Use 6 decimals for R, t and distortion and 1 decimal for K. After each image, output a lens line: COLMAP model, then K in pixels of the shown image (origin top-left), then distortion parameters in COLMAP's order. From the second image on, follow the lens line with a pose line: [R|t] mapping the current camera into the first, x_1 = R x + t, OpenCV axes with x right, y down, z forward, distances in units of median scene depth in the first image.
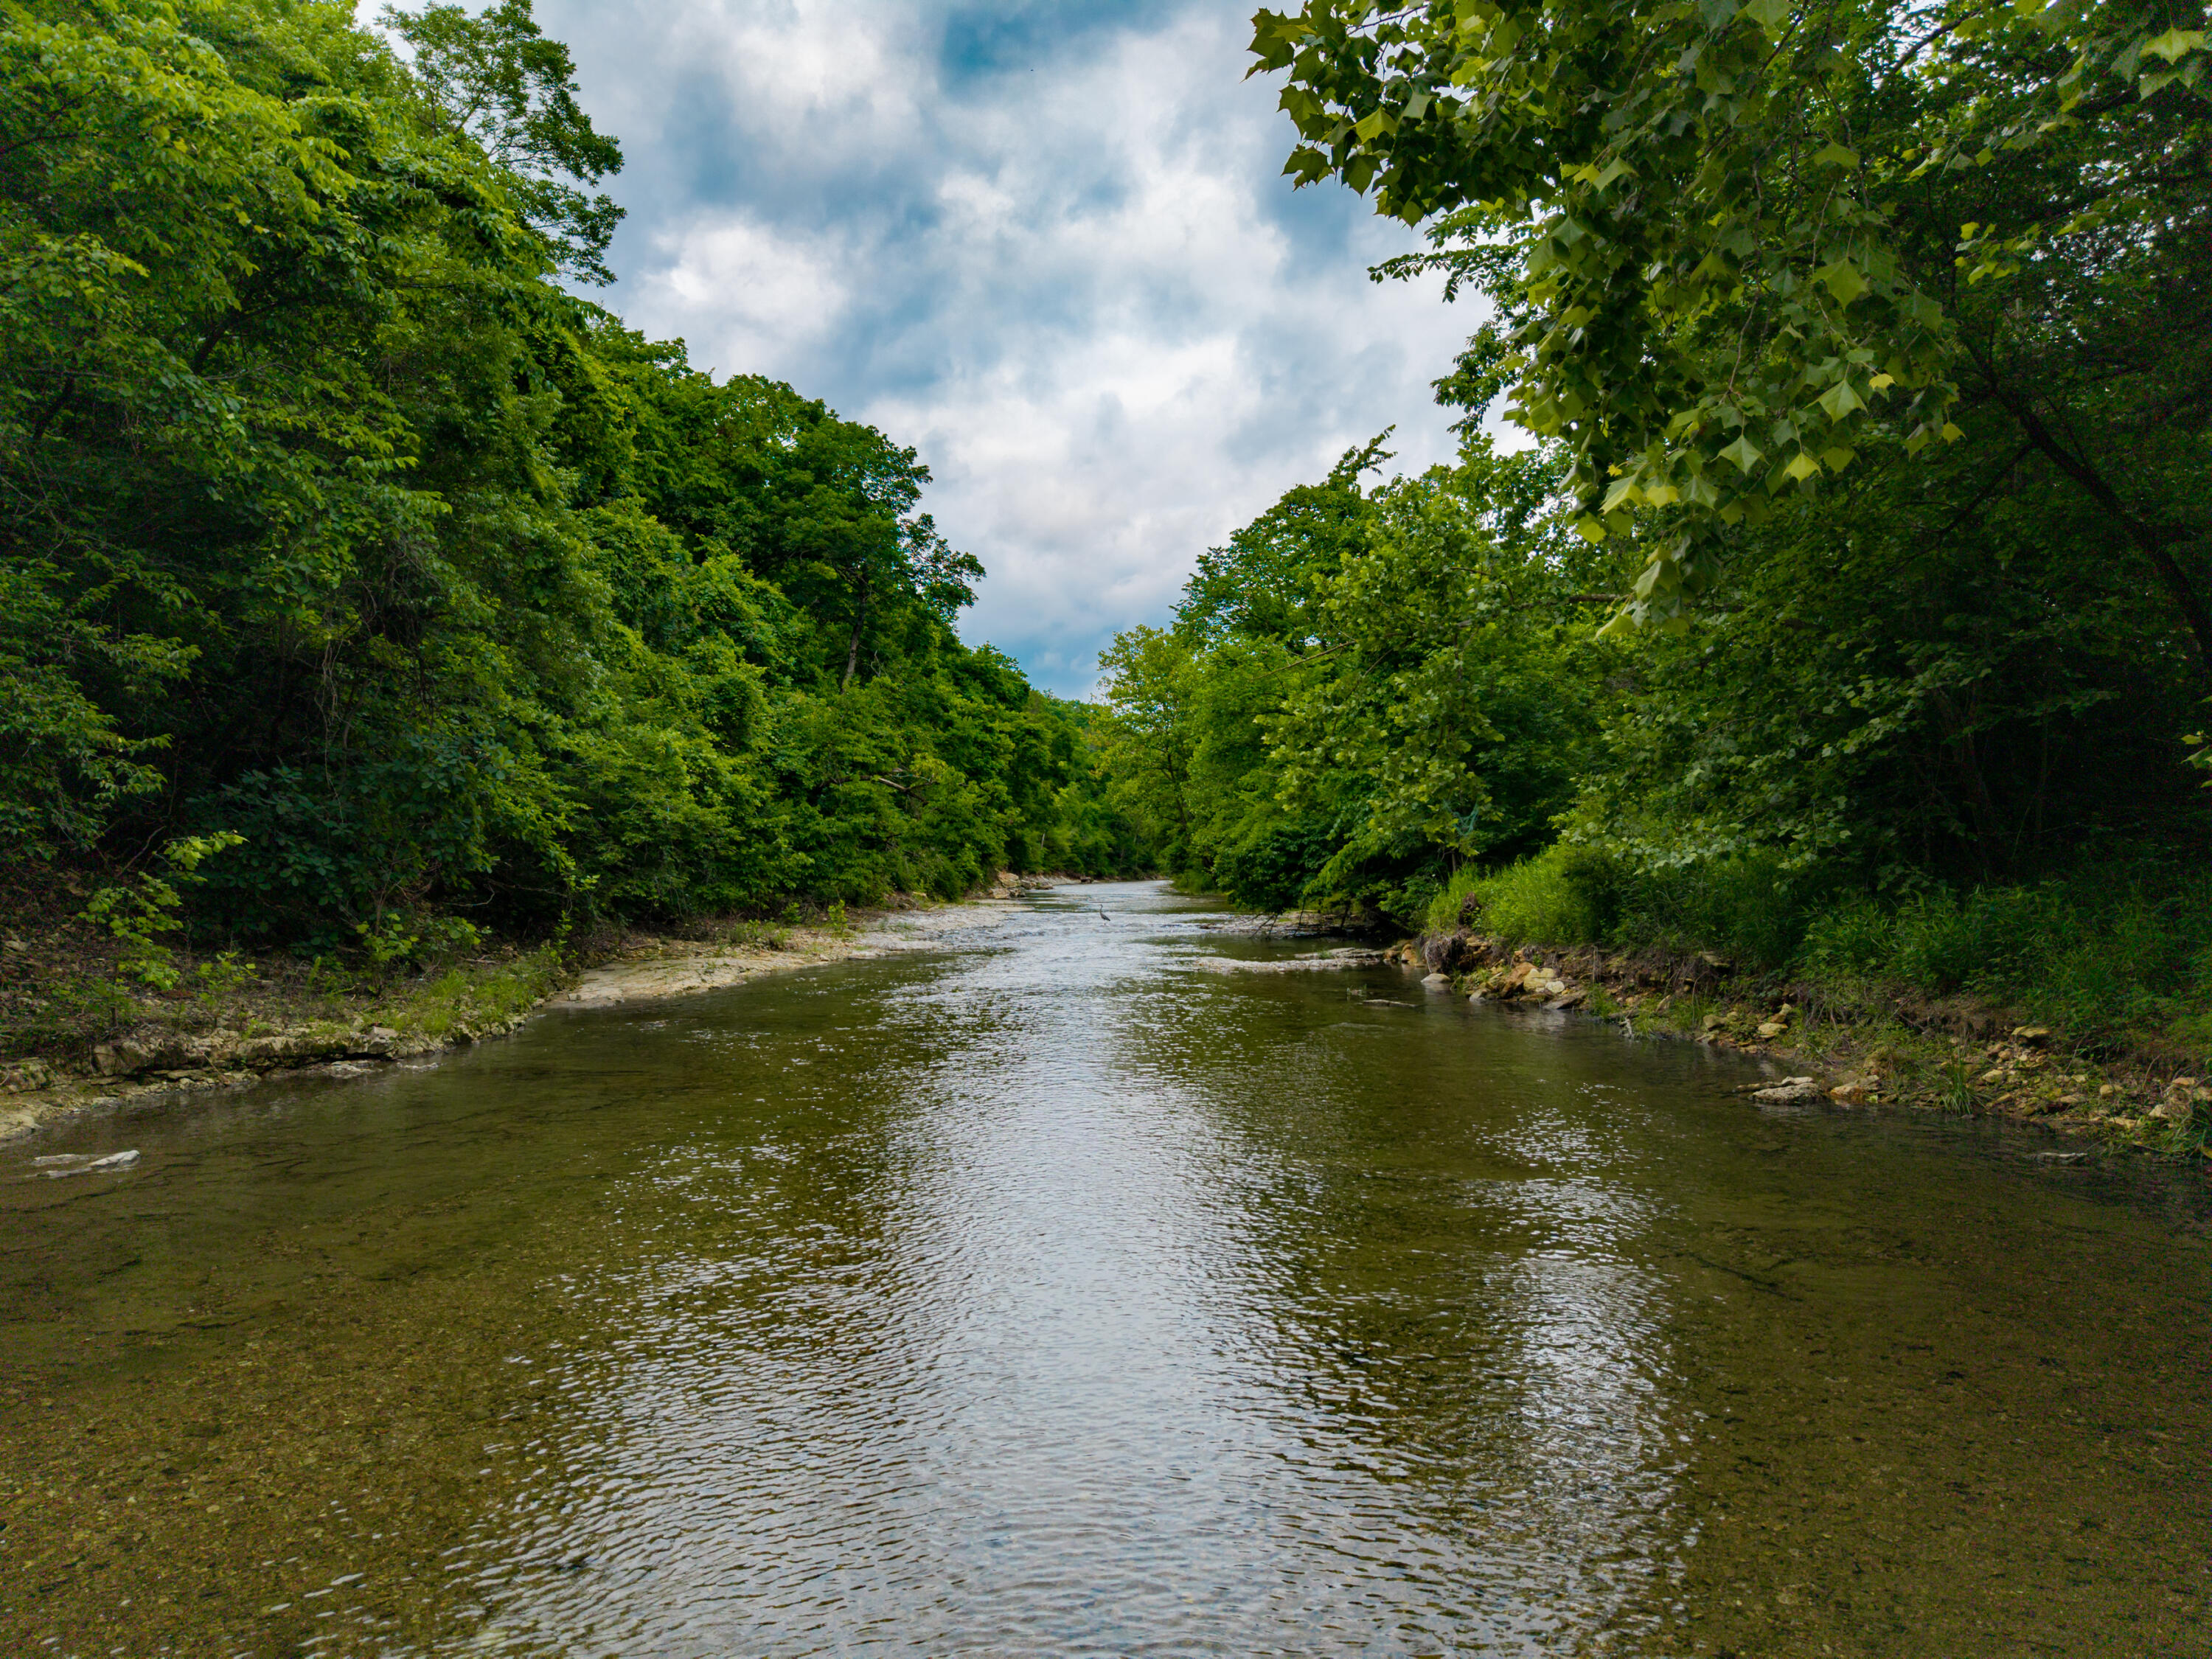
lens RADIAL K [[1487.2, 0, 1106.5], [0, 1487.2, 830.3], [0, 0, 1]] dist [0.007436, -0.009846]
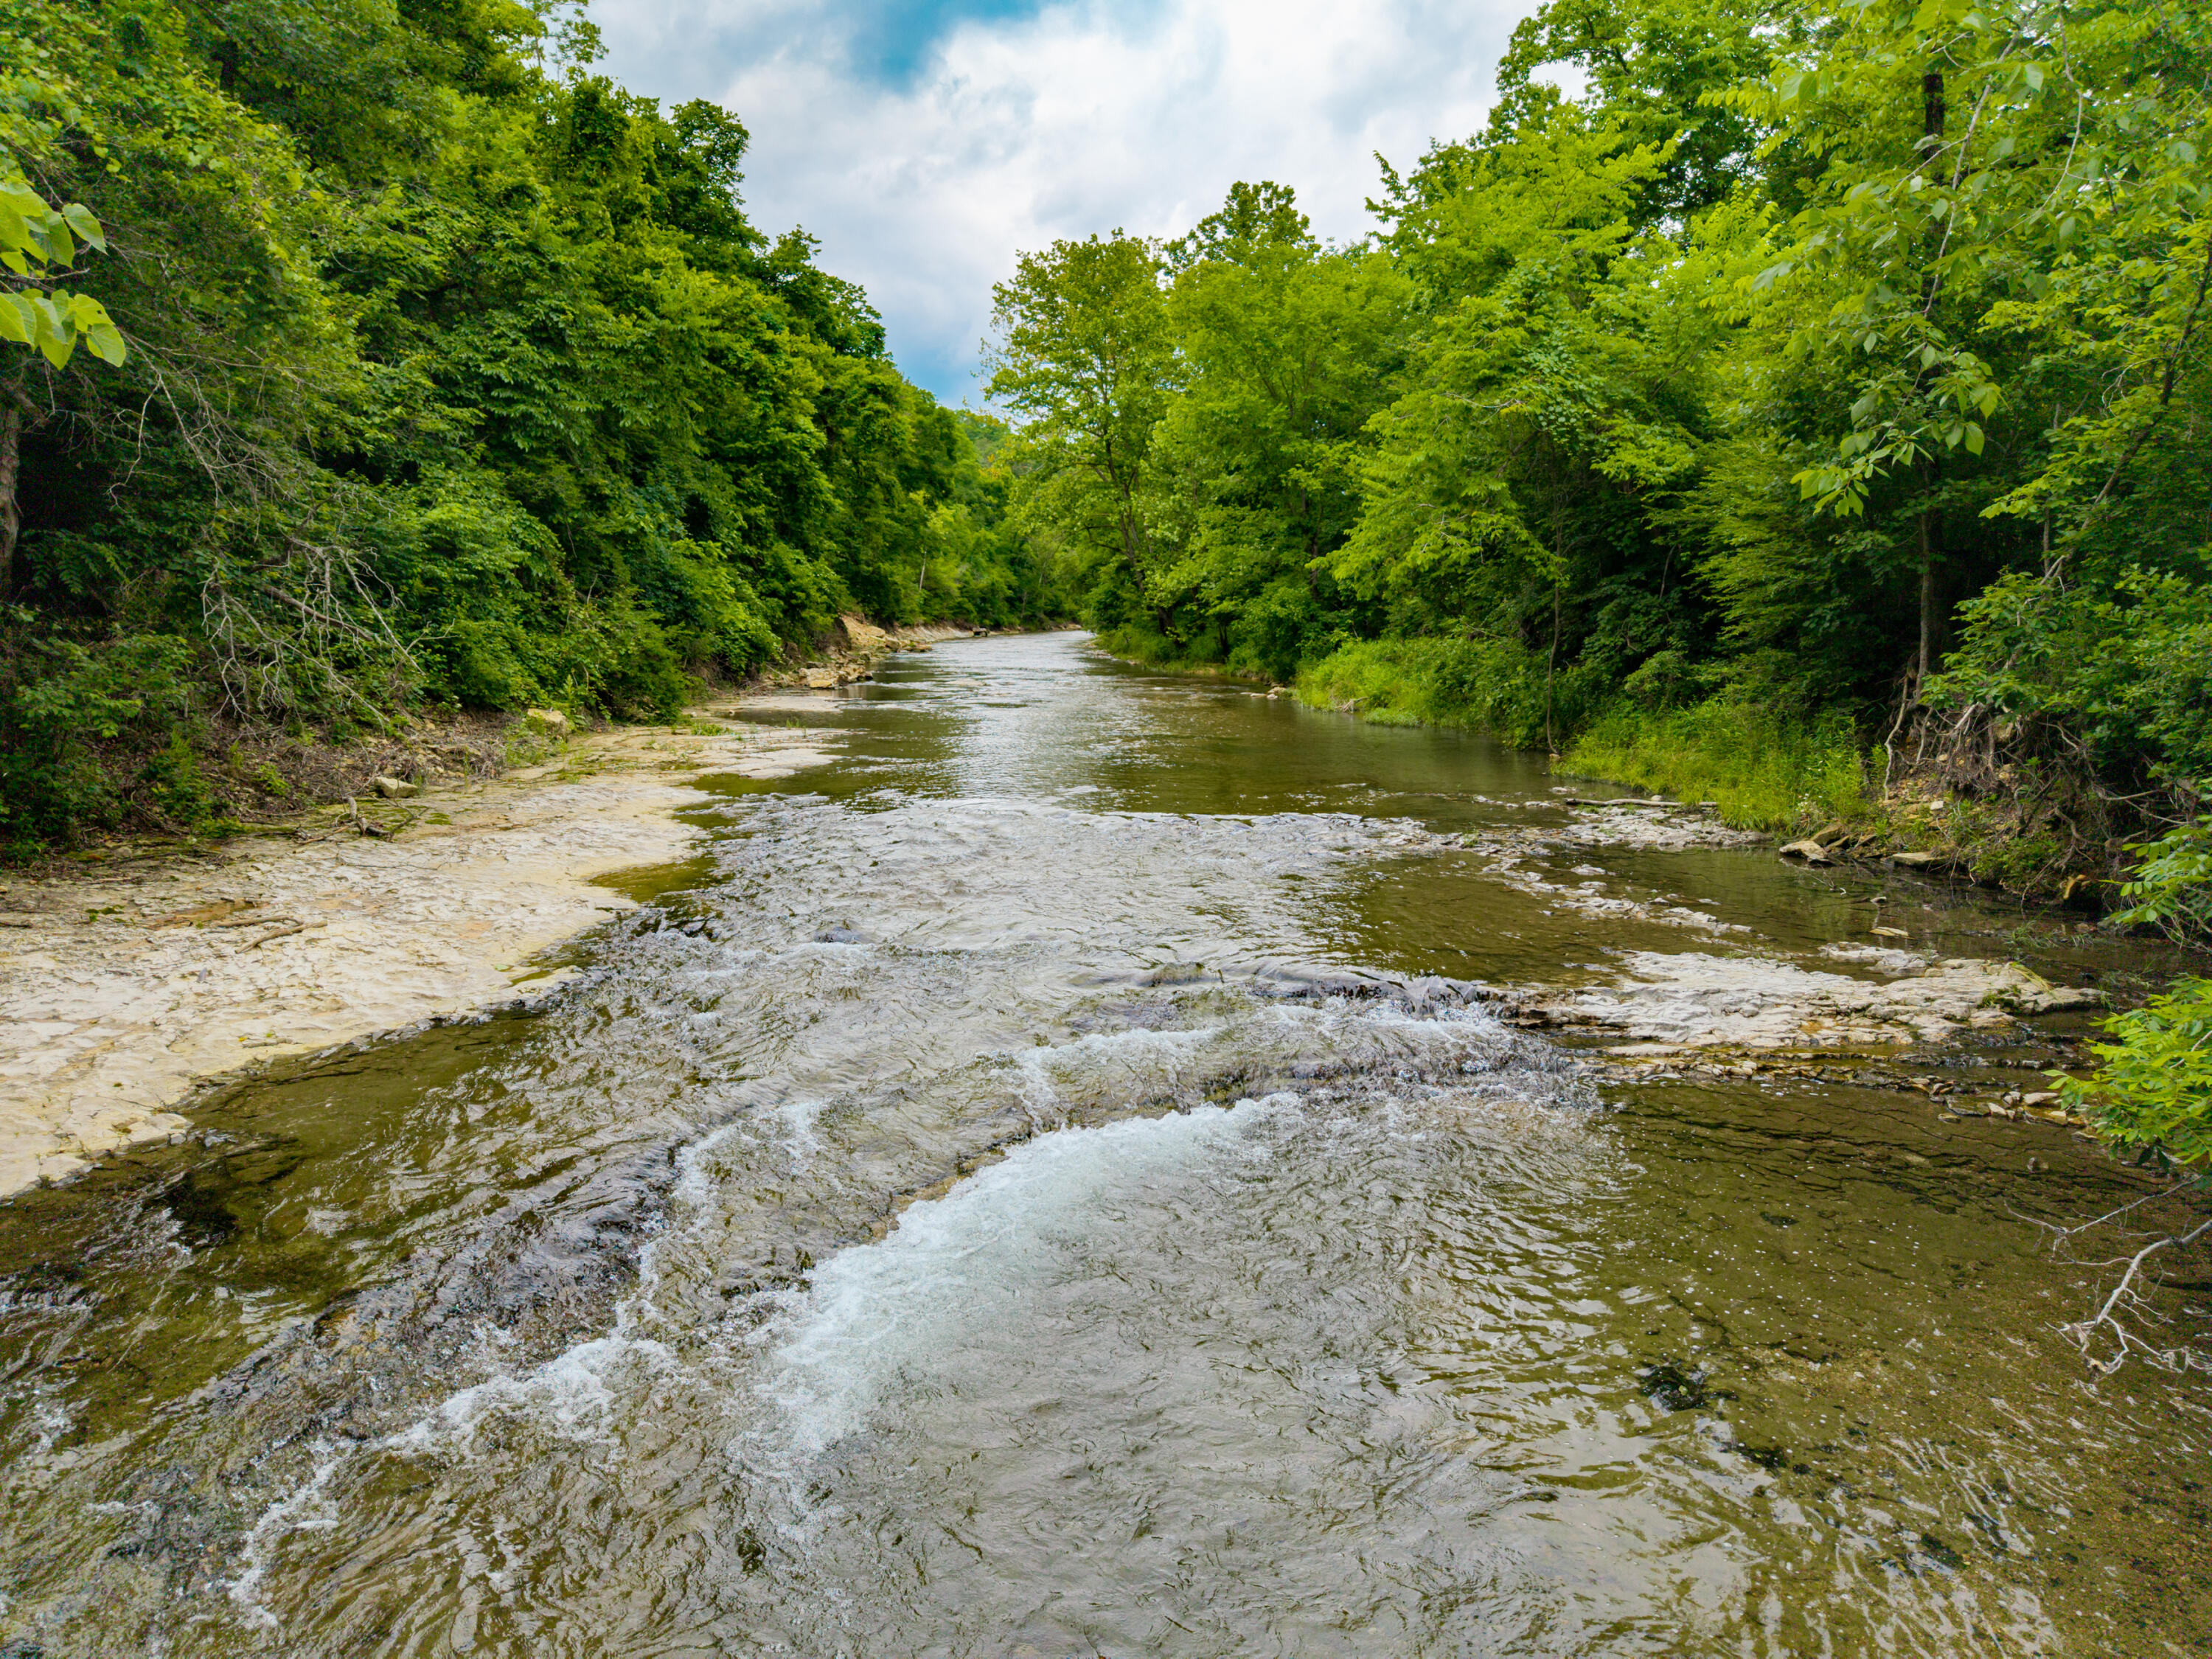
lens RADIAL K [[1487.2, 0, 1112.3], [0, 1487.2, 836.4], [0, 0, 1]] dist [0.007436, -0.009846]
pose [[0.997371, -0.008333, 0.071988, -0.001861], [-0.004471, 0.984400, 0.175891, 0.001951], [-0.072331, -0.175750, 0.981774, 0.278680]]
